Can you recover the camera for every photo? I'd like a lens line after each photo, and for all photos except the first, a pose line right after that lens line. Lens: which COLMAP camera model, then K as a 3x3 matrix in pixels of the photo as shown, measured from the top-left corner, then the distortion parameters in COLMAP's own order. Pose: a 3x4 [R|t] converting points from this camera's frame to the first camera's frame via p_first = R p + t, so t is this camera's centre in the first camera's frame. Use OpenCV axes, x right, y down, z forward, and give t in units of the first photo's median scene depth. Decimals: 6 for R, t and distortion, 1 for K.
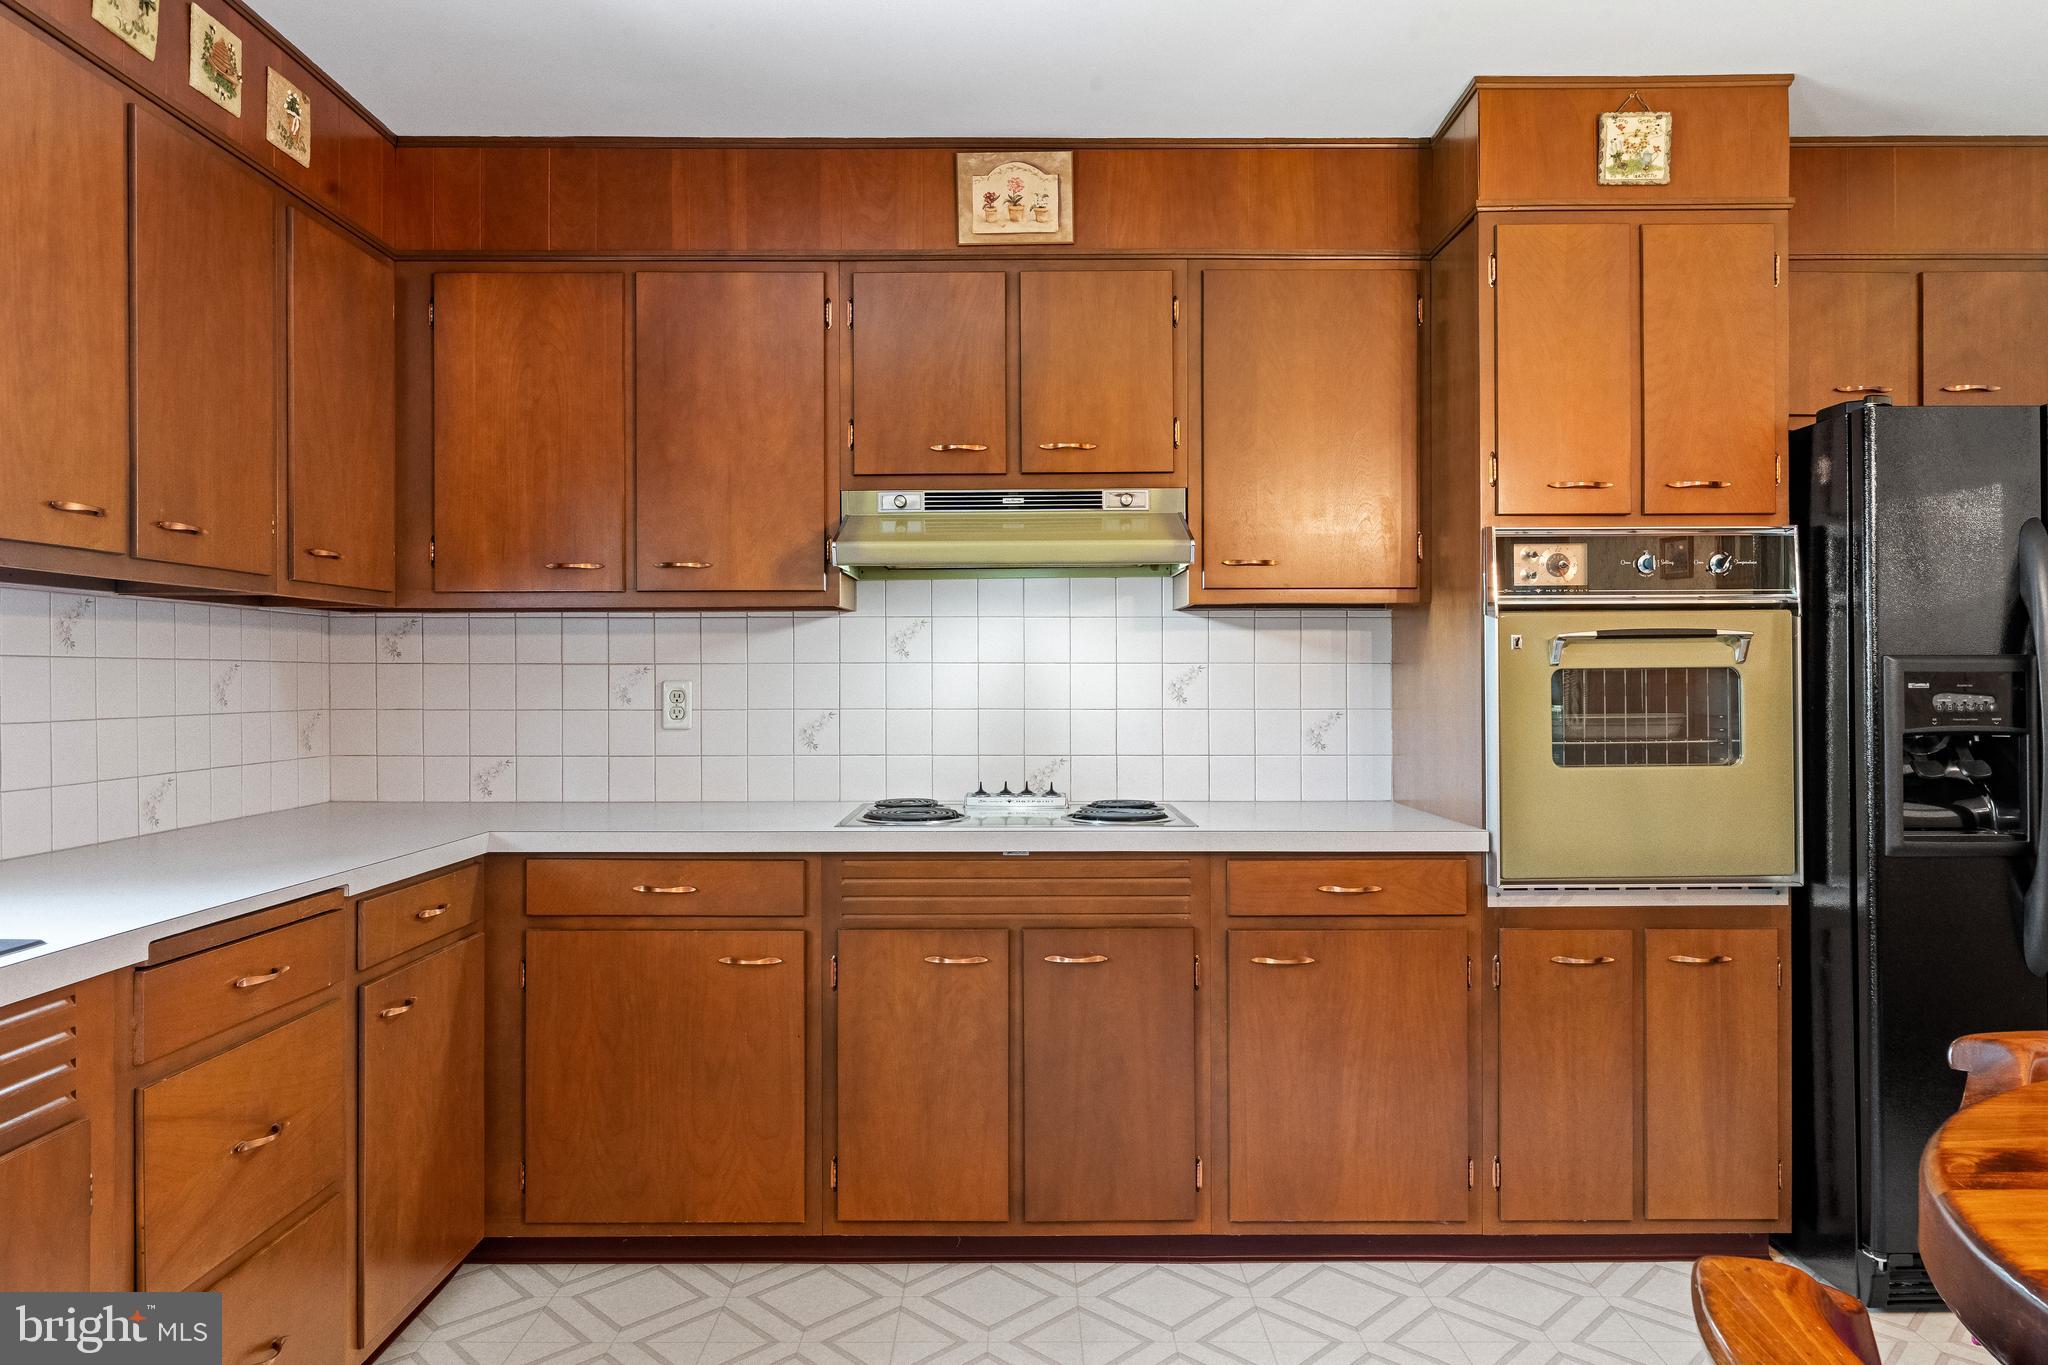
lens RADIAL K [[1338.9, 0, 1013.8], [0, 1338.9, 666.2], [0, 0, 1]] dist [0.002649, -0.000031]
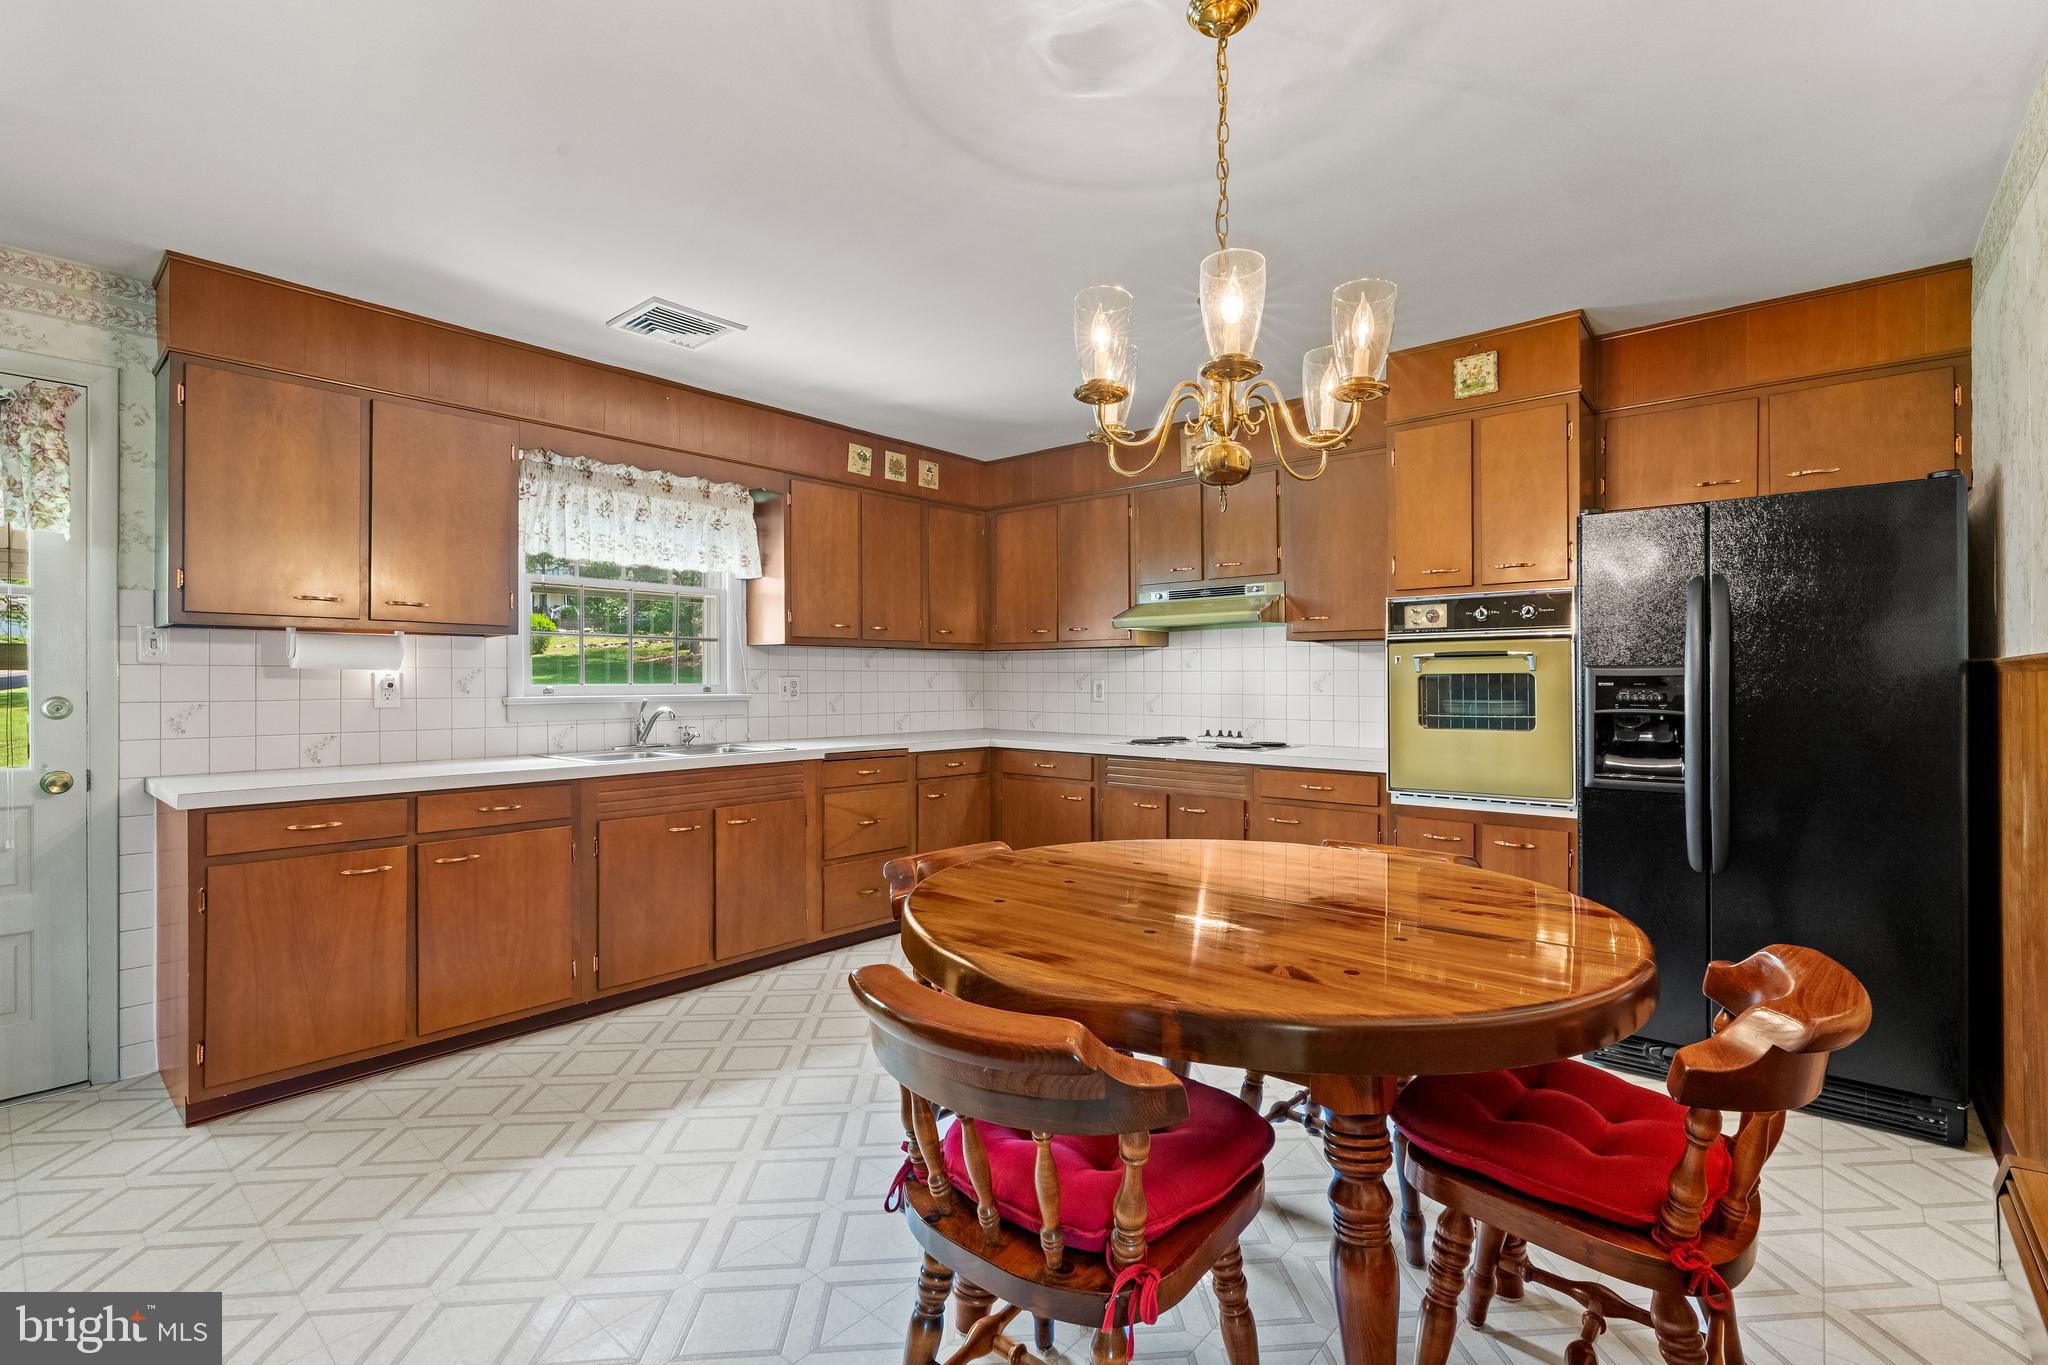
lens RADIAL K [[928.7, 0, 1008.1], [0, 928.7, 669.1], [0, 0, 1]] dist [-0.008350, 0.003679]
pose [[0.747955, -0.004831, -0.663732, 0.799361], [0.004047, 0.999988, -0.002719, -0.003766], [0.663737, -0.000652, 0.747965, -0.300783]]
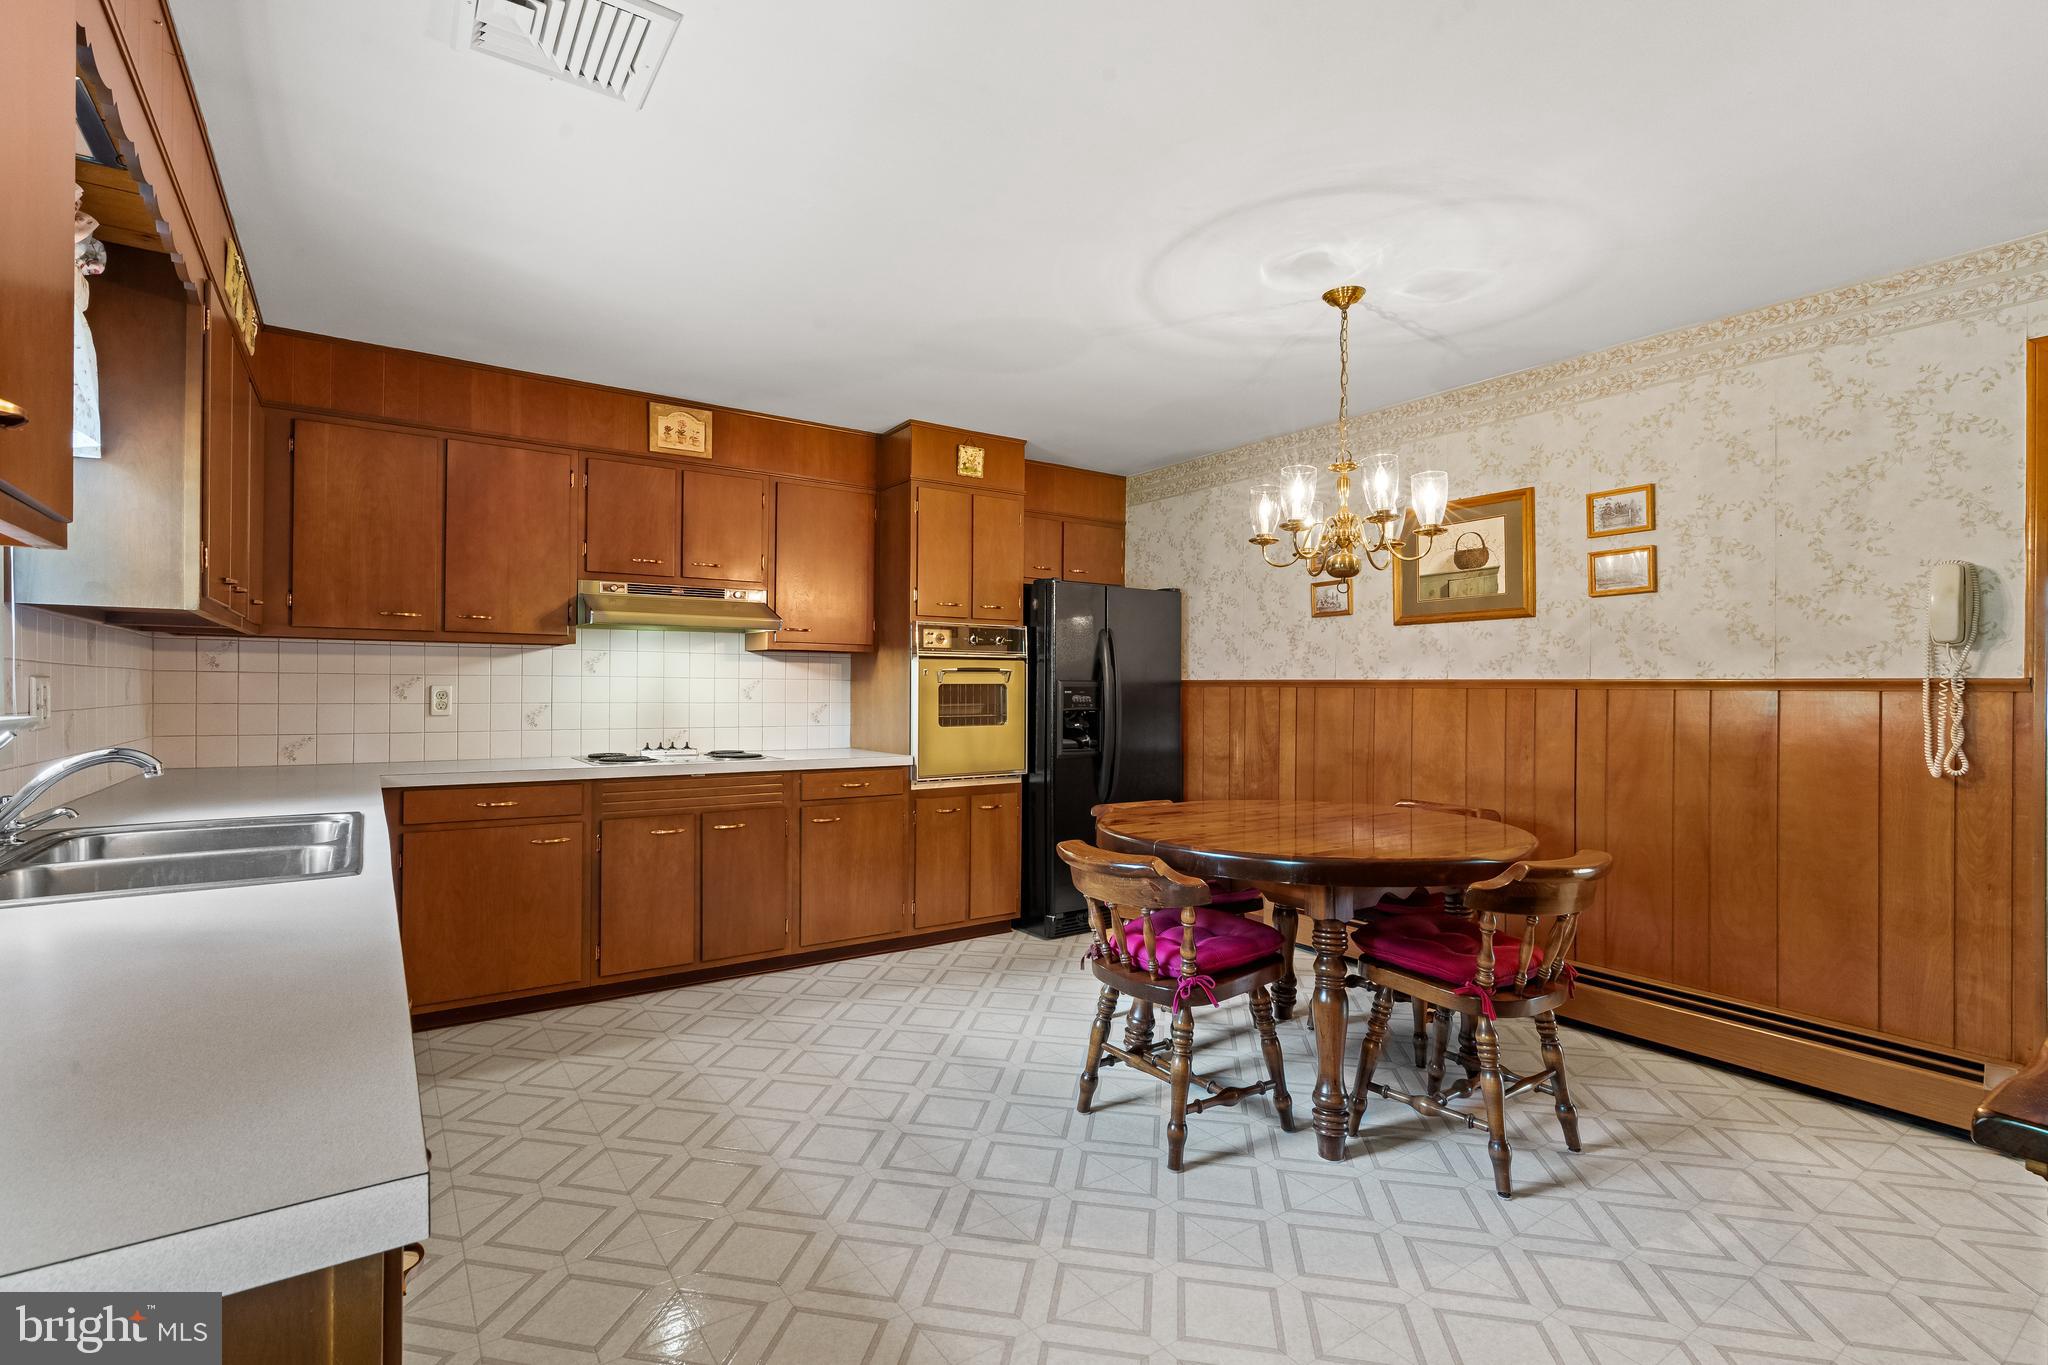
lens RADIAL K [[928.7, 0, 1008.1], [0, 928.7, 669.1], [0, 0, 1]] dist [-0.008350, 0.003679]
pose [[0.829317, 0.019305, 0.558445, -0.377368], [-0.012558, 0.999795, -0.015912, 0.000504], [-0.558637, 0.006183, 0.829389, -0.374327]]
